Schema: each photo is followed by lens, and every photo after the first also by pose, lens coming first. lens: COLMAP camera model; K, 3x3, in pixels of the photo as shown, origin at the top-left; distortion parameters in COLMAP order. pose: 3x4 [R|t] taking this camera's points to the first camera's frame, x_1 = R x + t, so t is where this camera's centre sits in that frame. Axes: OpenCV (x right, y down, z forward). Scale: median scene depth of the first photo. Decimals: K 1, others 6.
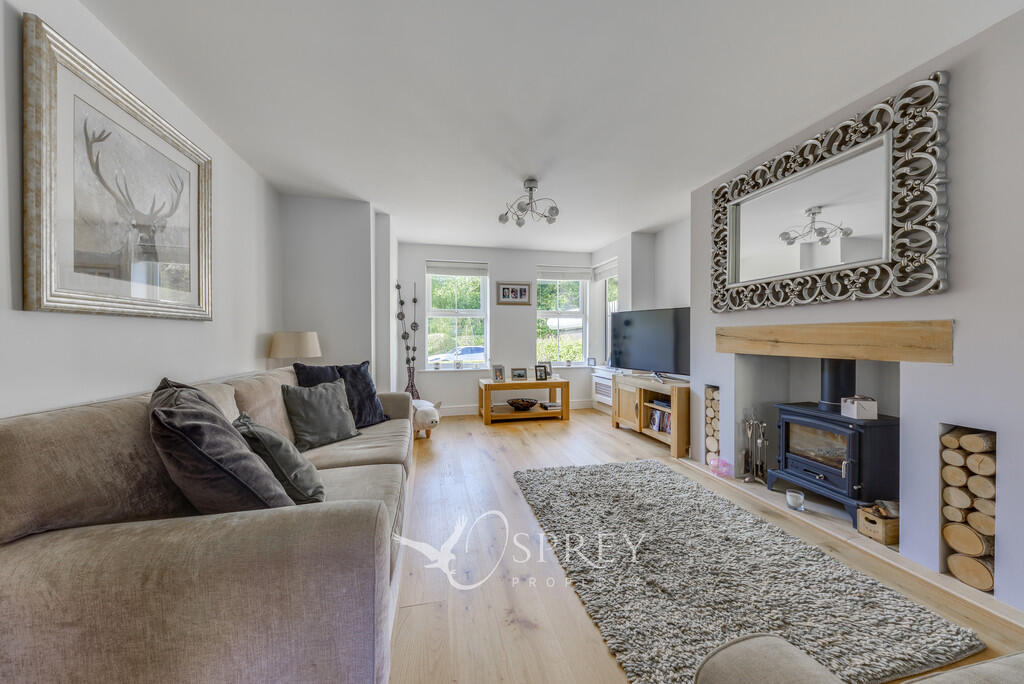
lens RADIAL K [[354.5, 0, 511.6], [0, 354.5, 337.9], [0, 0, 1]] dist [0.000557, 0.000084]
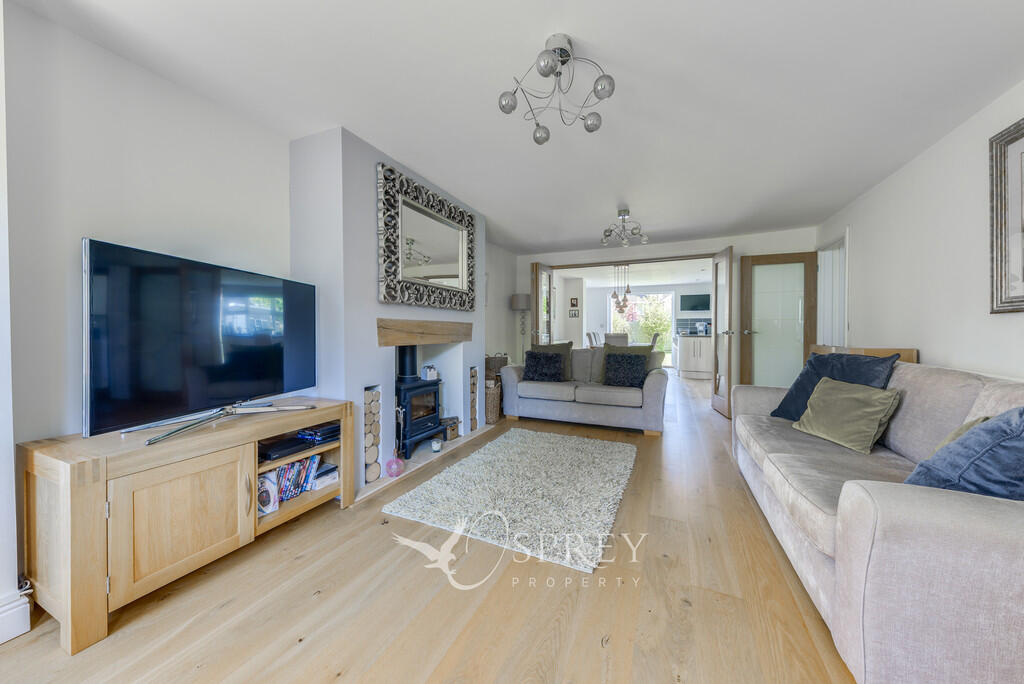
lens RADIAL K [[354.5, 0, 513.4], [0, 354.5, 335.3], [0, 0, 1]] dist [0.000557, 0.000084]
pose [[-0.799285, -0.002485, 0.600948, -0.335860], [0.005279, 0.999924, 0.011155, 0.005567], [-0.600929, 0.012088, -0.799211, 2.264183]]
